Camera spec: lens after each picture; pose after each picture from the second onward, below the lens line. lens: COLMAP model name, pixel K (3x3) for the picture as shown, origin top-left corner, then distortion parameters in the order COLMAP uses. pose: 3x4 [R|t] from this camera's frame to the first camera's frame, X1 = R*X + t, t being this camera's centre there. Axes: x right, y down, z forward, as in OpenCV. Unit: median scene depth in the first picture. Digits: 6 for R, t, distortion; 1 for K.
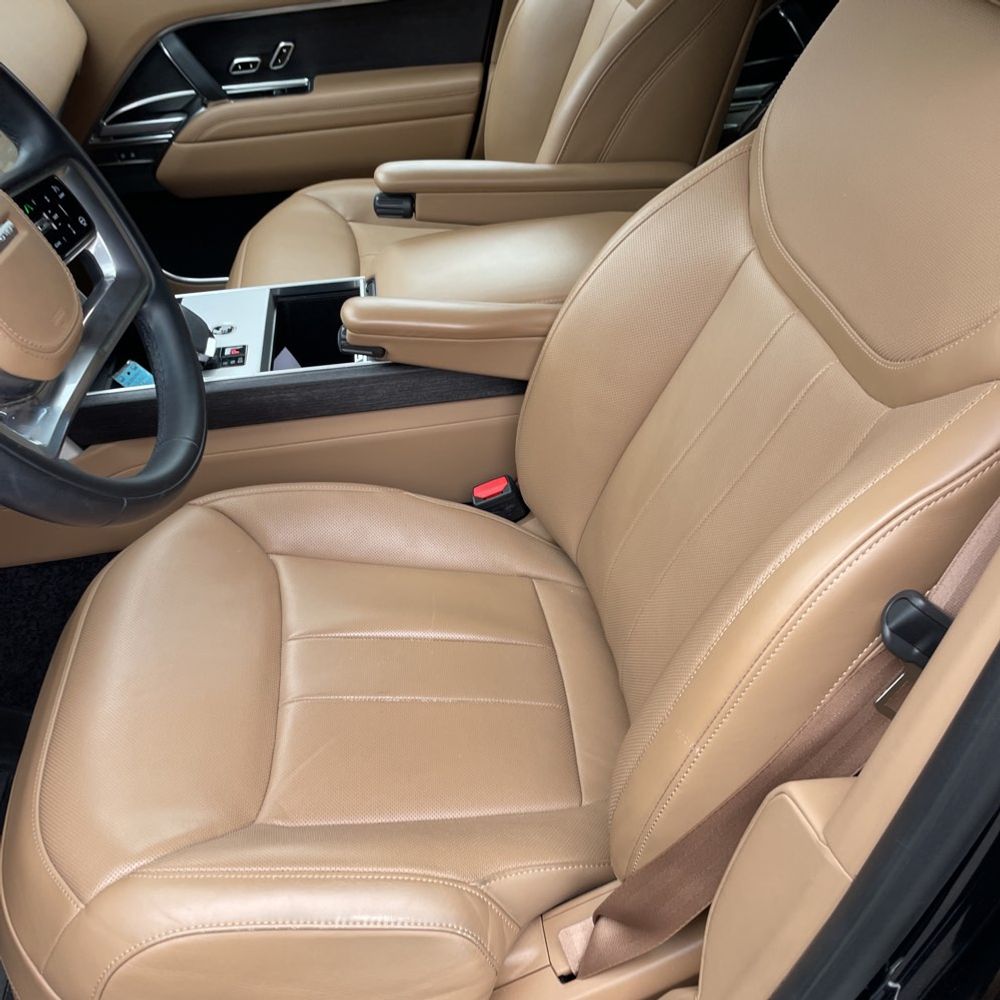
lens RADIAL K [[1038.5, 0, 500.0], [0, 1038.5, 500.0], [0, 0, 1]] dist [0.099488, -0.034688]
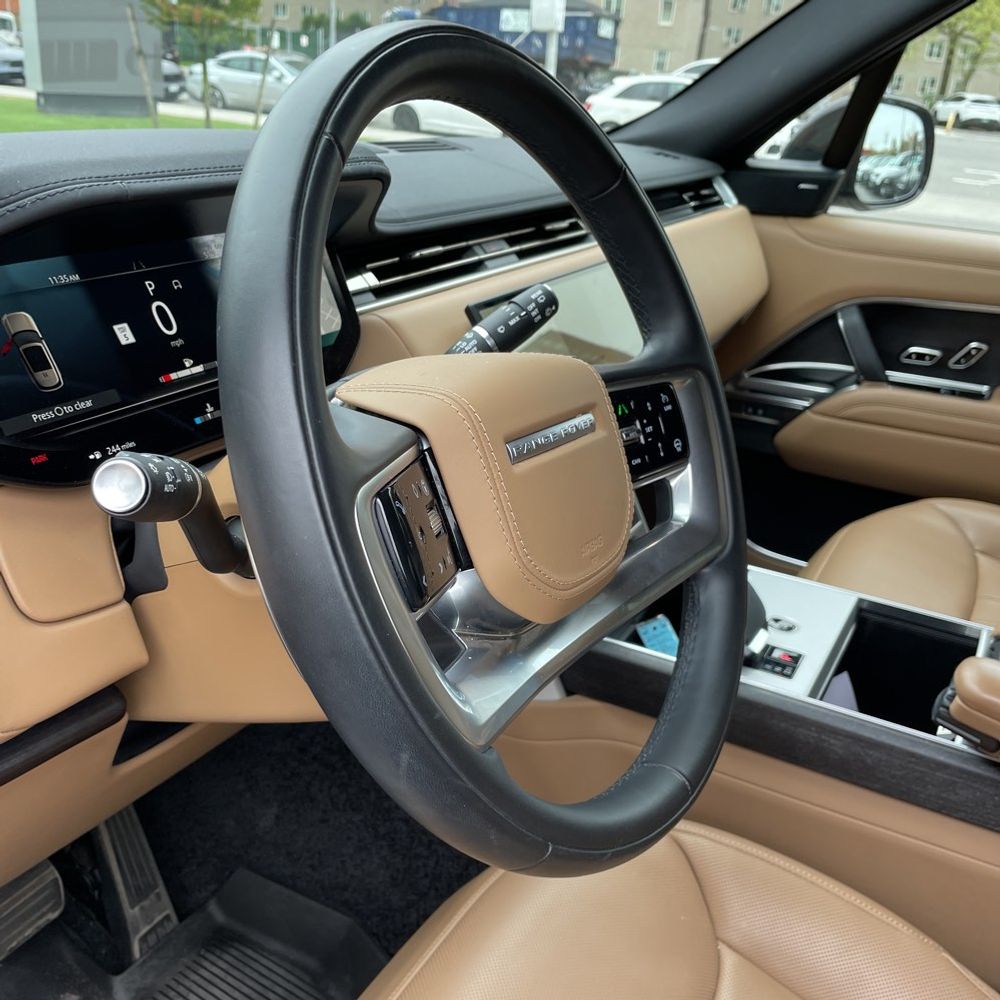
lens RADIAL K [[914.4, 0, 500.0], [0, 914.4, 500.0], [0, 0, 1]] dist [-0.020412, -0.022740]
pose [[0.796783, 0.311618, -0.517717, -0.111518], [-0.433482, 0.891672, -0.130440, -0.067322], [0.420986, 0.328353, 0.845550, 0.313777]]
